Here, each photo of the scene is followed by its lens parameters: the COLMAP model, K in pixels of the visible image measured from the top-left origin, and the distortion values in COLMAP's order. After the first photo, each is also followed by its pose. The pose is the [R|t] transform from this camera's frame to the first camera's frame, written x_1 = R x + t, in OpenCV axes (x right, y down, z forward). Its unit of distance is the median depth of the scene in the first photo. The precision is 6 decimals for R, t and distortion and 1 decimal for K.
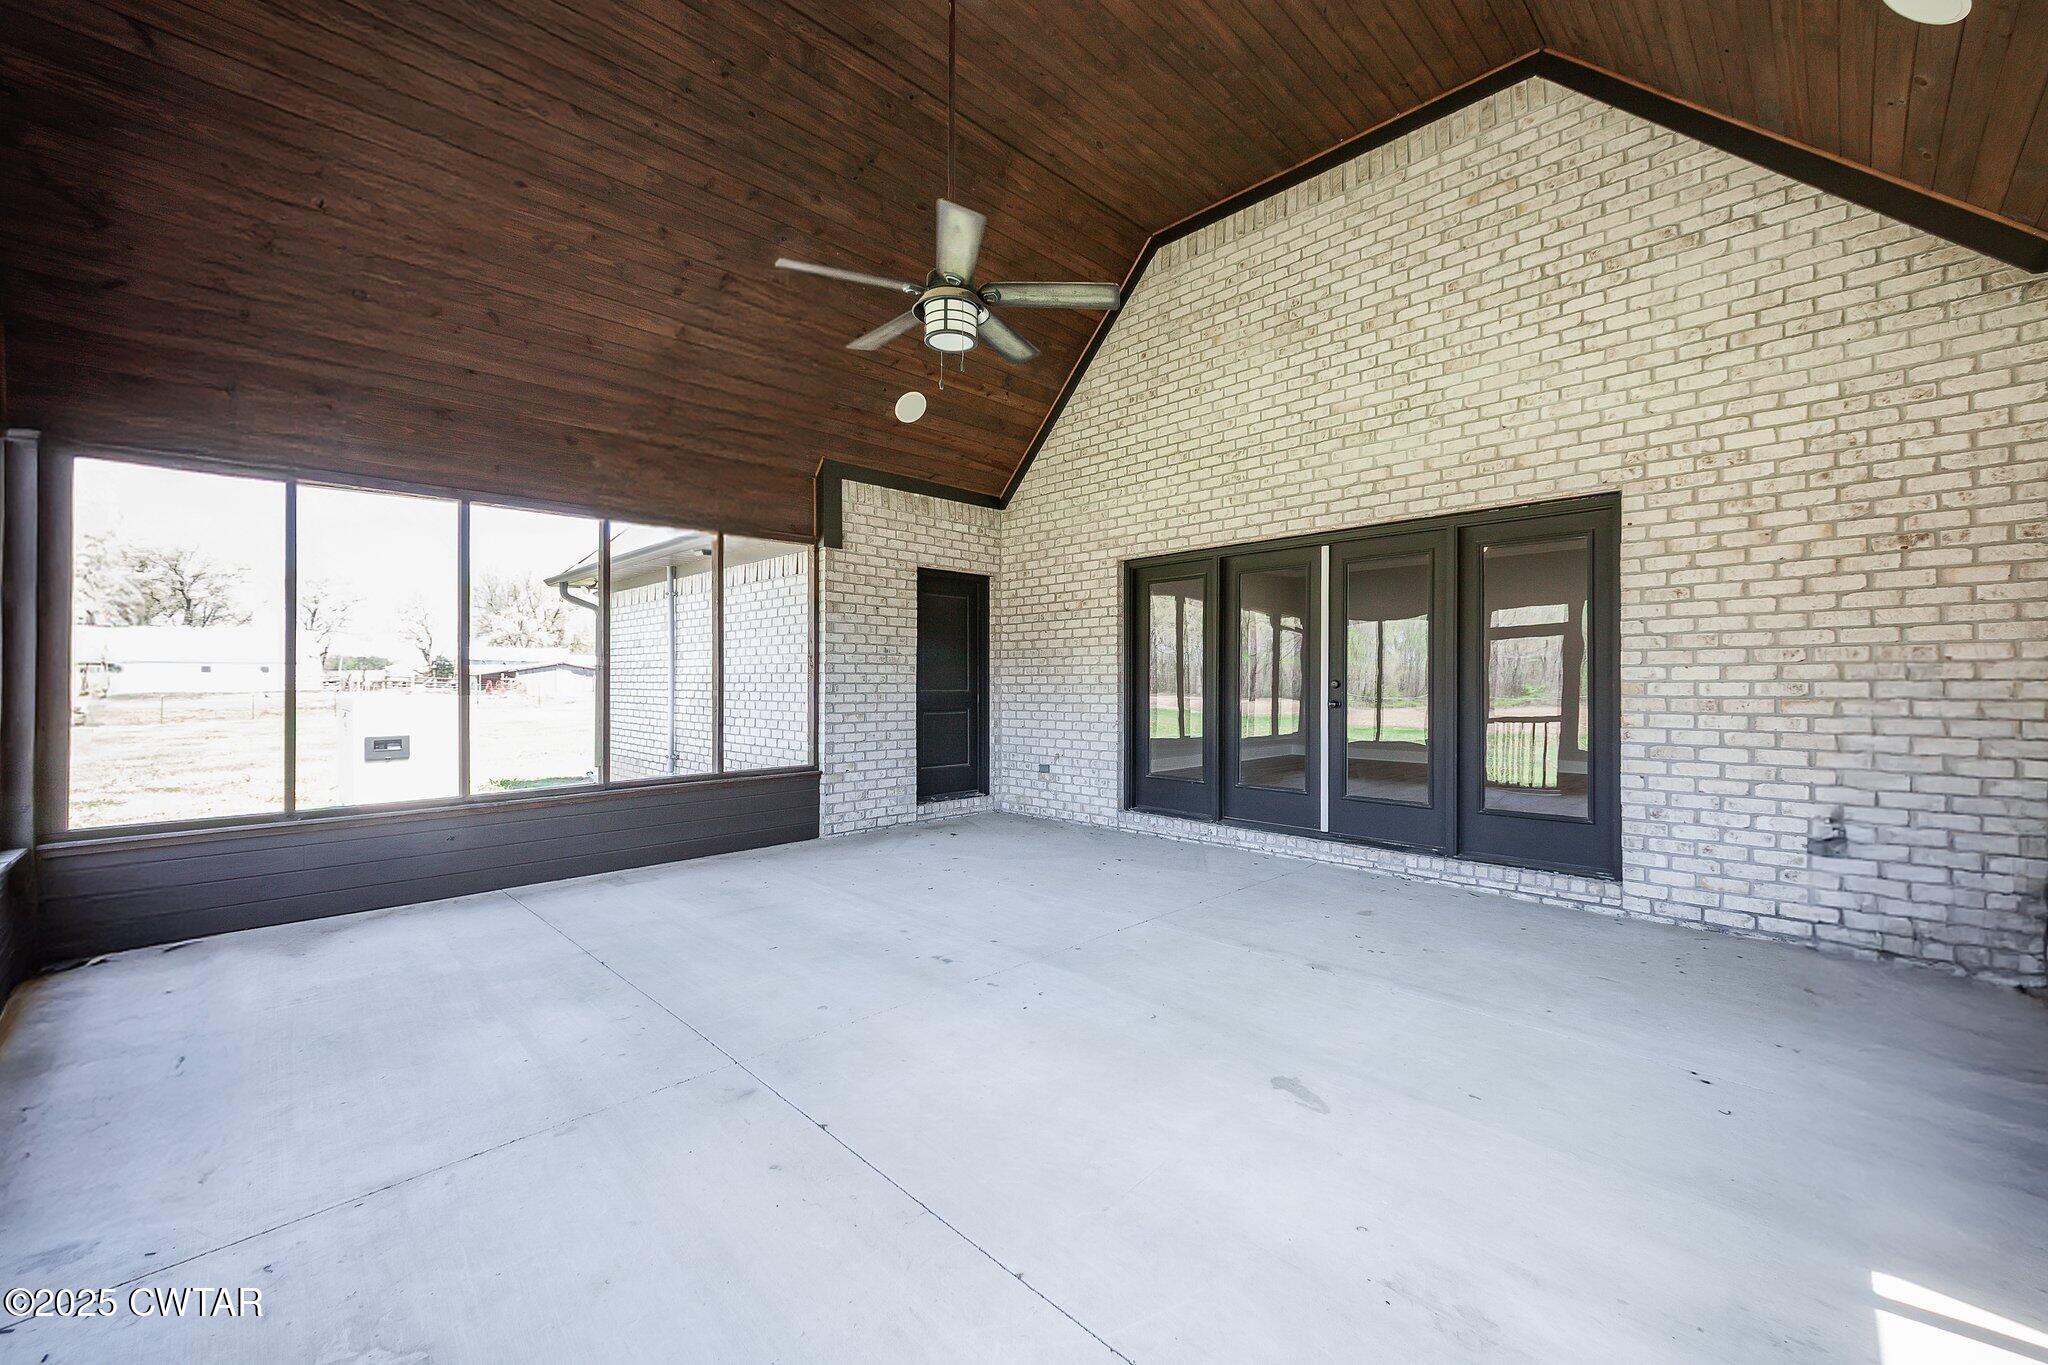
lens RADIAL K [[804.3, 0, 1028.9], [0, 804.3, 681.7], [0, 0, 1]] dist [0.009853, -0.001388]
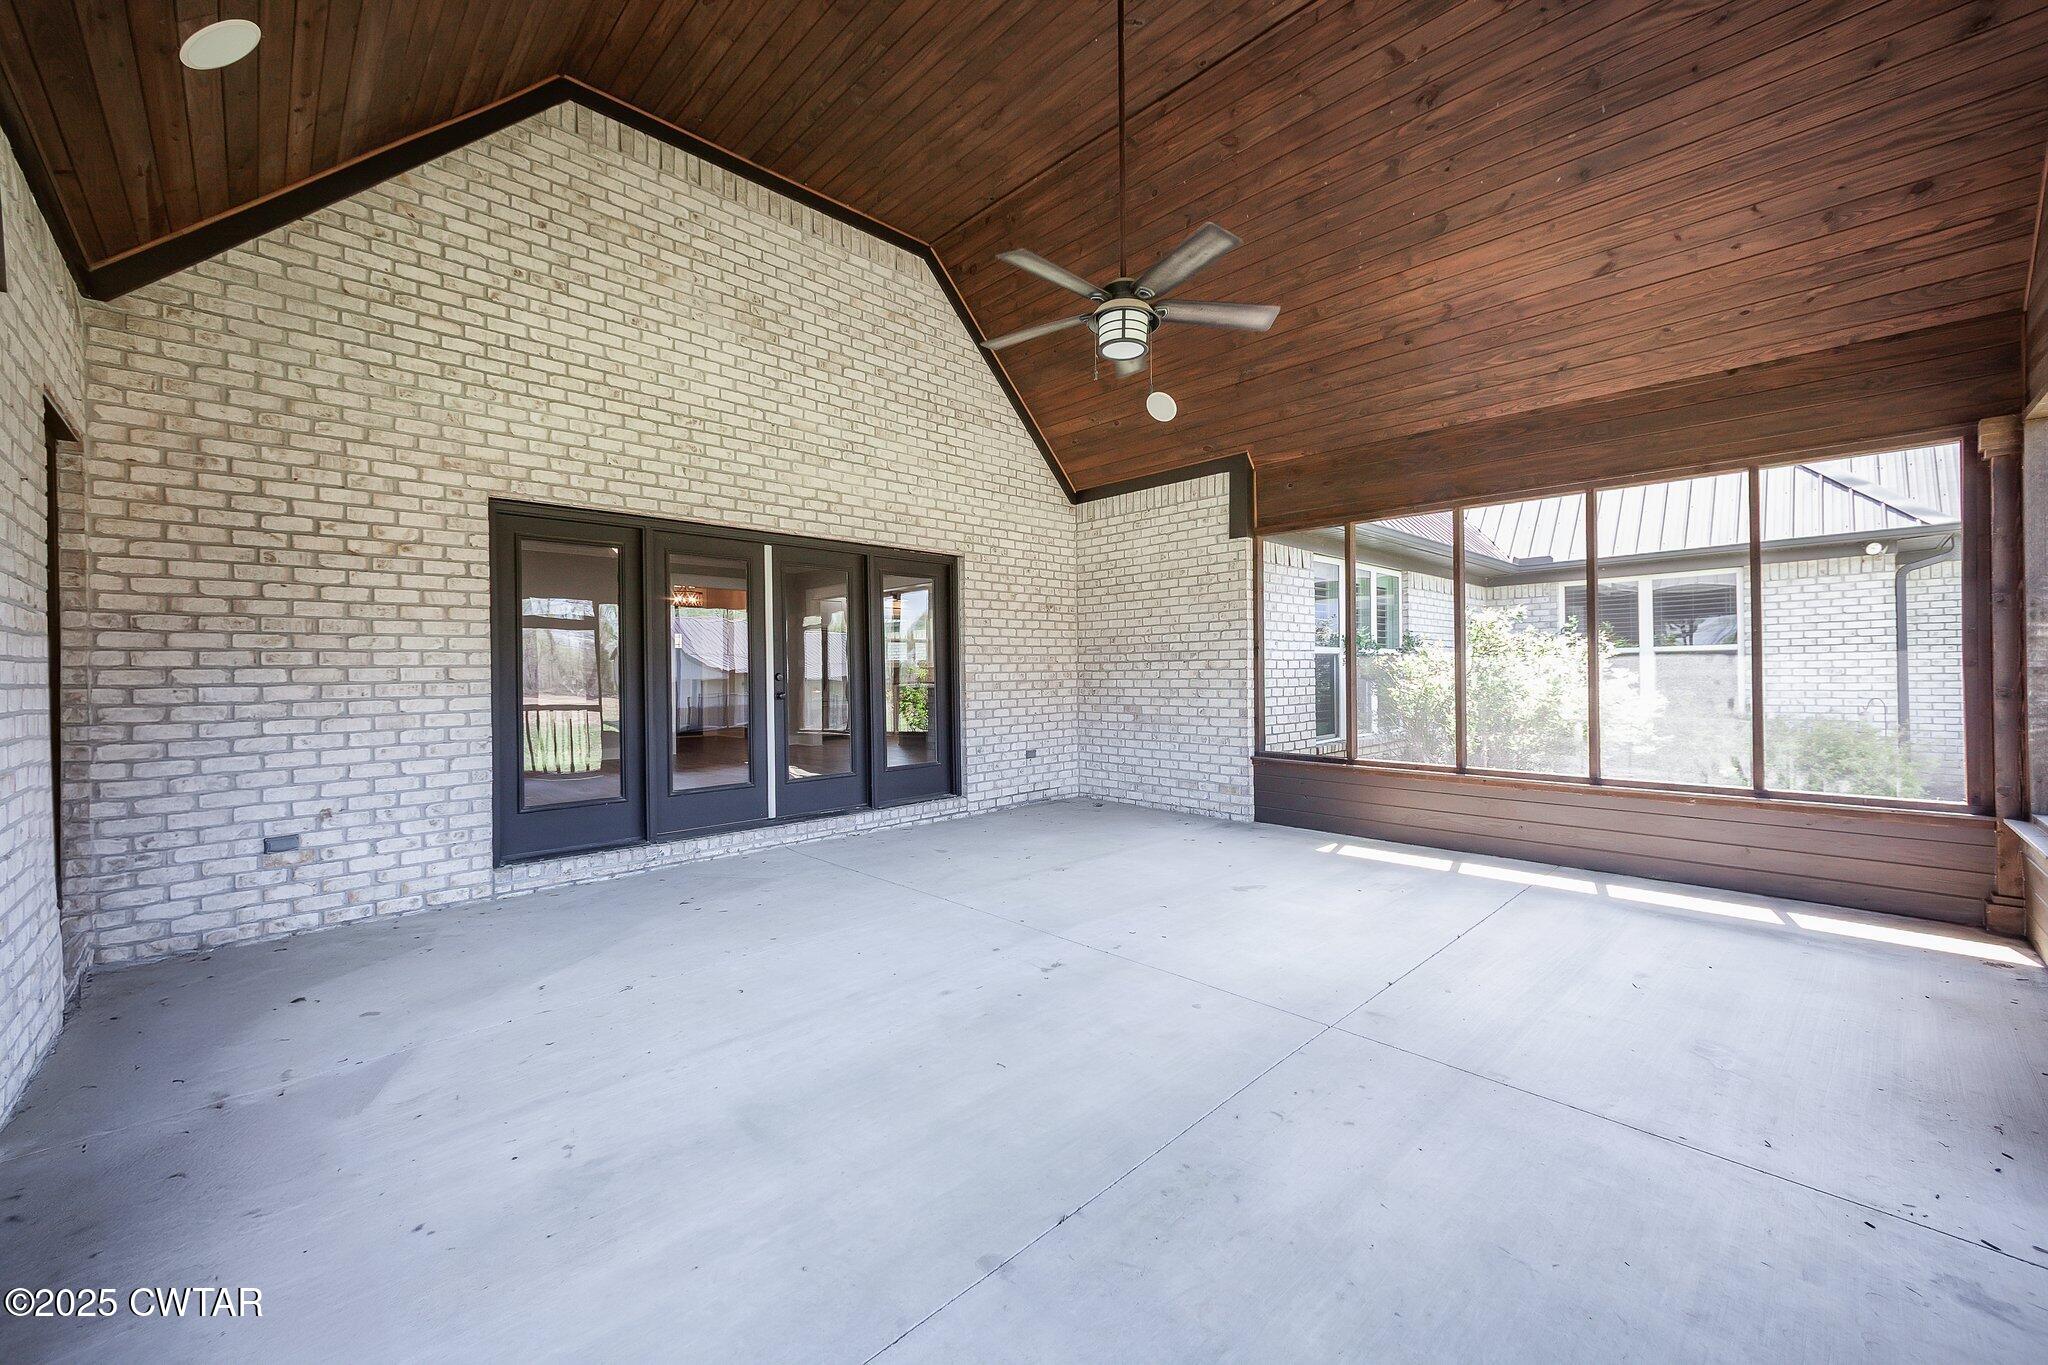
lens RADIAL K [[804.3, 0, 1029.8], [0, 804.3, 674.4], [0, 0, 1]] dist [0.009853, -0.001388]
pose [[-0.004826, -0.002707, 0.999985, -0.690421], [0.009484, 0.999951, 0.002753, -0.000241], [-0.999943, 0.009497, -0.004800, 0.677265]]
